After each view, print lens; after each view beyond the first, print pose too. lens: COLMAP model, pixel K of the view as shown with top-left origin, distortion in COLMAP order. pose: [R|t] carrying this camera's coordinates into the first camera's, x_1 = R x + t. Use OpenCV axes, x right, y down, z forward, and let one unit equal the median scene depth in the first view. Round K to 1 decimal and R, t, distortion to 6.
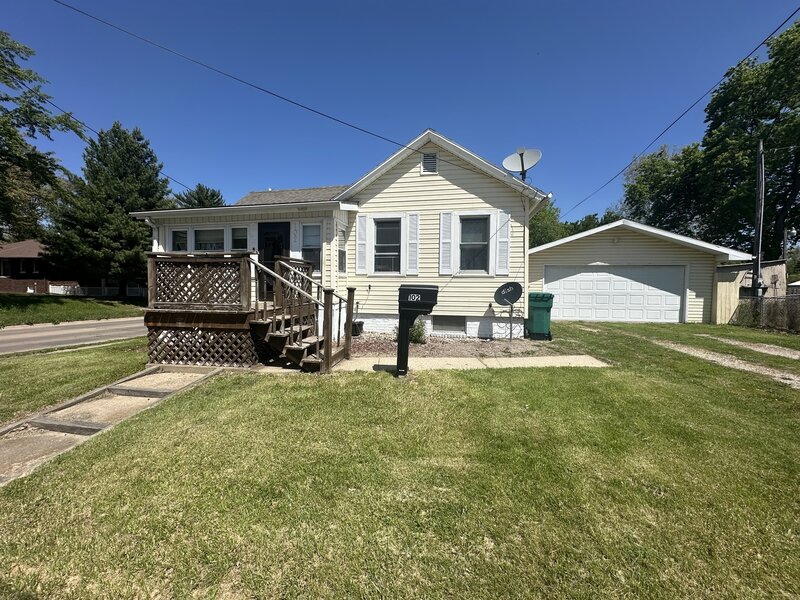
lens RADIAL K [[320.7, 0, 400.0], [0, 320.7, 300.0], [0, 0, 1]] dist [-0.002542, -0.000354]
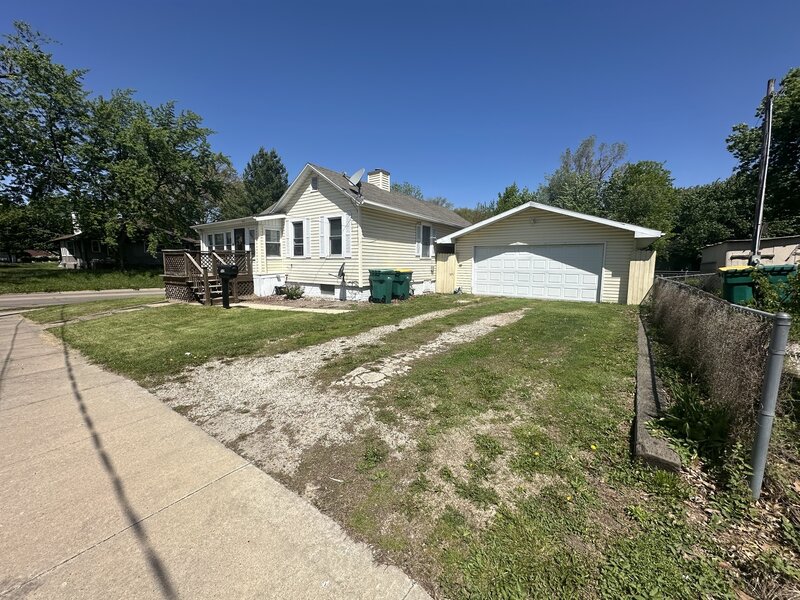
lens RADIAL K [[320.7, 0, 400.0], [0, 320.7, 300.0], [0, 0, 1]] dist [-0.002542, -0.000354]
pose [[0.903890, 0.049376, -0.424906, 1.091129], [-0.018466, 0.996894, 0.076560, -0.000039], [0.427366, -0.061356, 0.901994, -0.228522]]
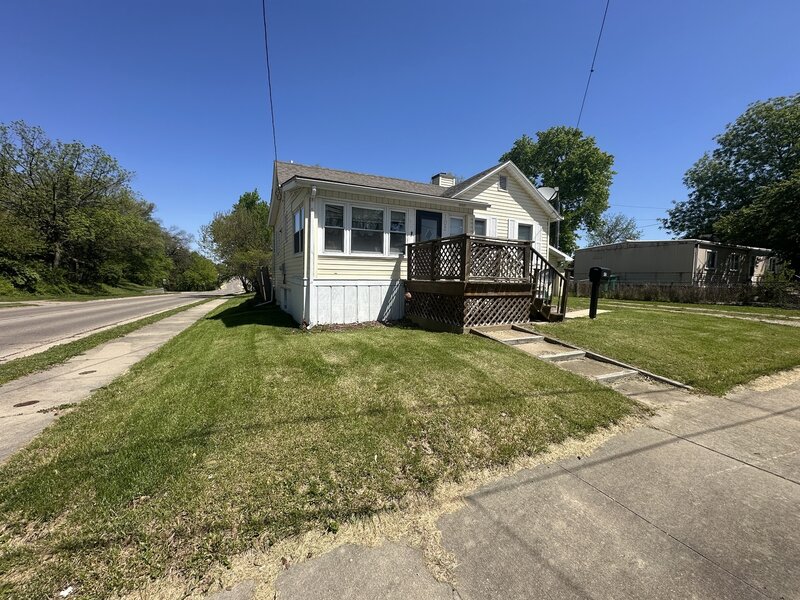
lens RADIAL K [[317.1, 0, 400.6], [0, 317.1, 284.7], [0, 0, 1]] dist [-0.000632, -0.000066]
pose [[0.825608, 0.001846, 0.564241, -1.026241], [0.002872, 0.999968, -0.007473, 0.030134], [-0.564237, 0.007790, 0.825576, 0.097947]]
